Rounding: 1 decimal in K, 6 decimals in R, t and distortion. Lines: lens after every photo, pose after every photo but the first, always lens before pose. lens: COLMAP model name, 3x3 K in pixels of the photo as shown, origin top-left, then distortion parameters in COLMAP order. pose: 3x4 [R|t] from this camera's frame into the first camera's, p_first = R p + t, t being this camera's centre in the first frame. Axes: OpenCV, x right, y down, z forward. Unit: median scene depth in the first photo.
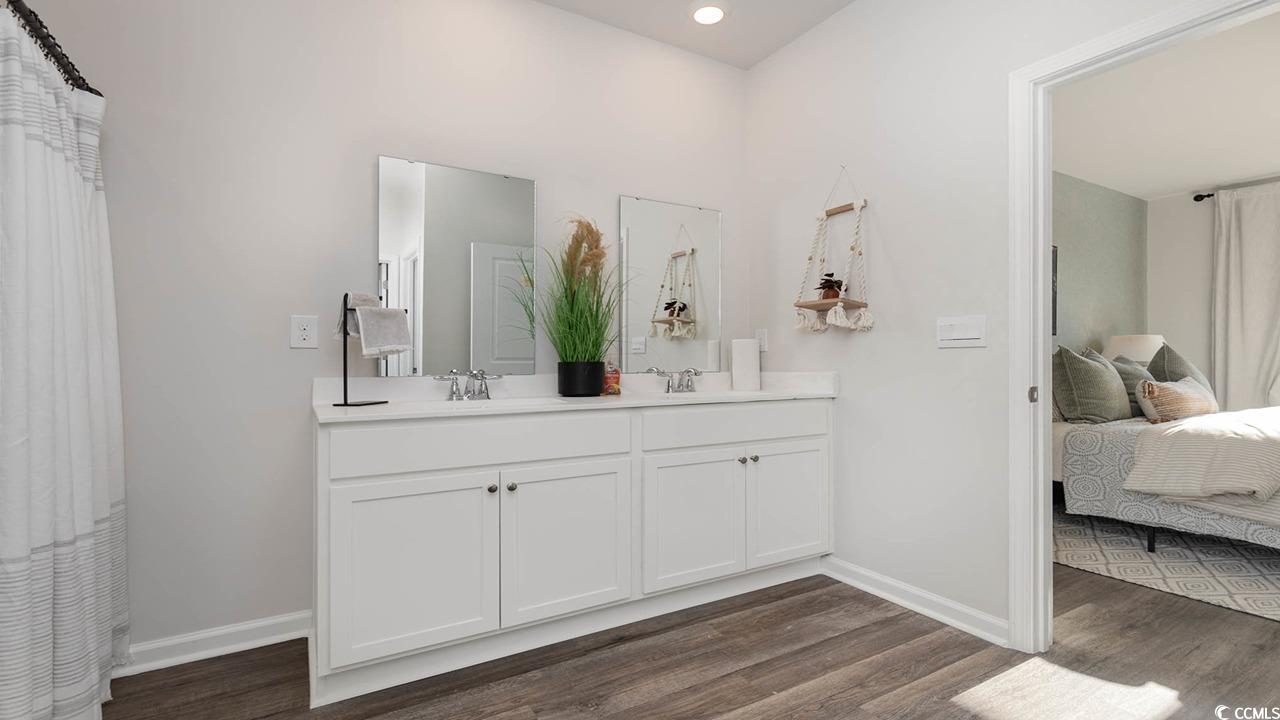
lens RADIAL K [[579.7, 0, 641.0], [0, 579.7, 366.6], [0, 0, 1]] dist [0.001179, -0.004196]
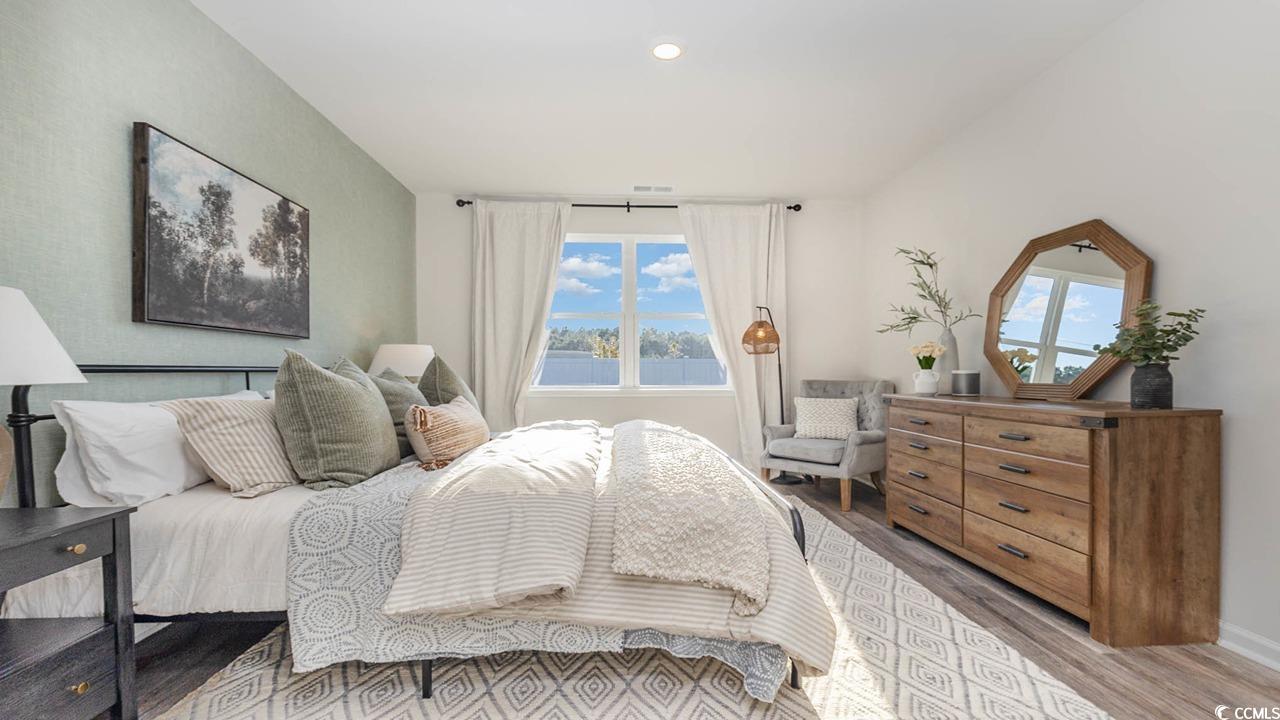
lens RADIAL K [[579.7, 0, 641.0], [0, 579.7, 366.6], [0, 0, 1]] dist [0.001179, -0.004196]
pose [[0.460243, 0.012633, 0.887703, 0.394239], [0.008401, 0.999792, -0.018583, -0.006478], [-0.887753, 0.016010, 0.460042, 0.459197]]
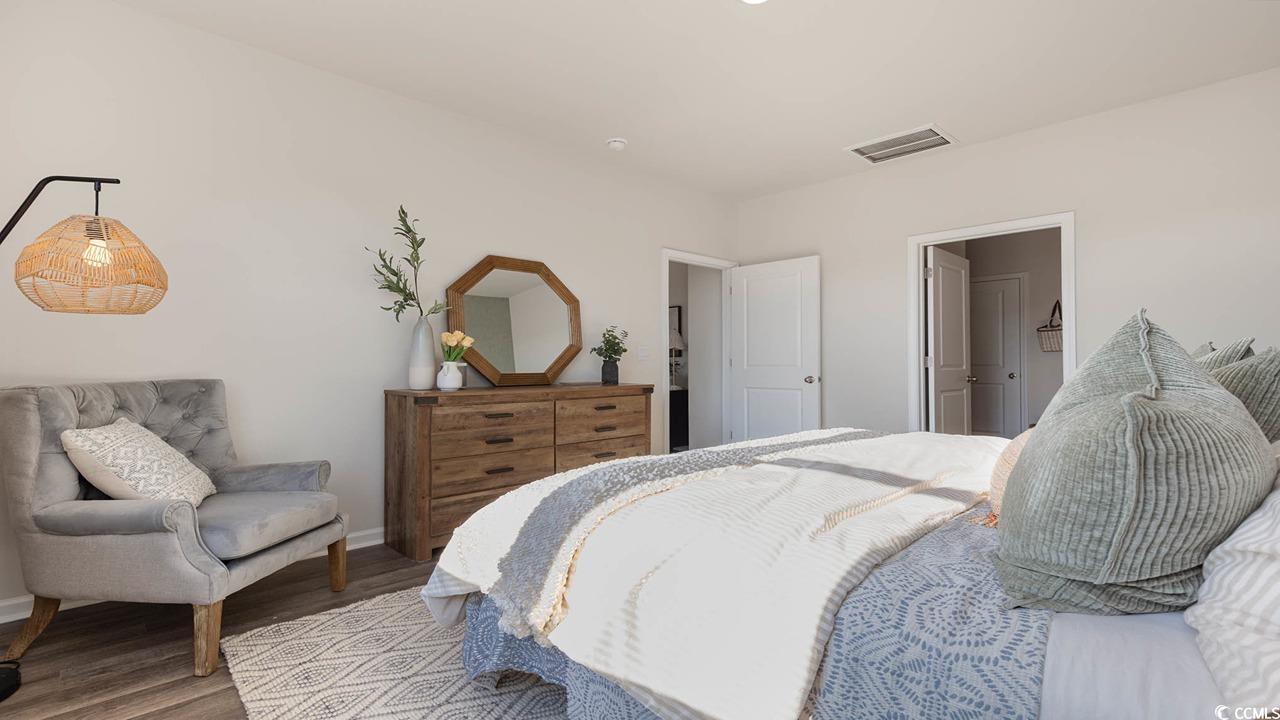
lens RADIAL K [[579.7, 0, 641.0], [0, 579.7, 366.6], [0, 0, 1]] dist [0.001179, -0.004196]
pose [[-0.966892, 0.010029, -0.254990, 1.063948], [0.008241, 0.999933, 0.008077, -0.010822], [0.255054, 0.005709, -0.966910, 1.074759]]
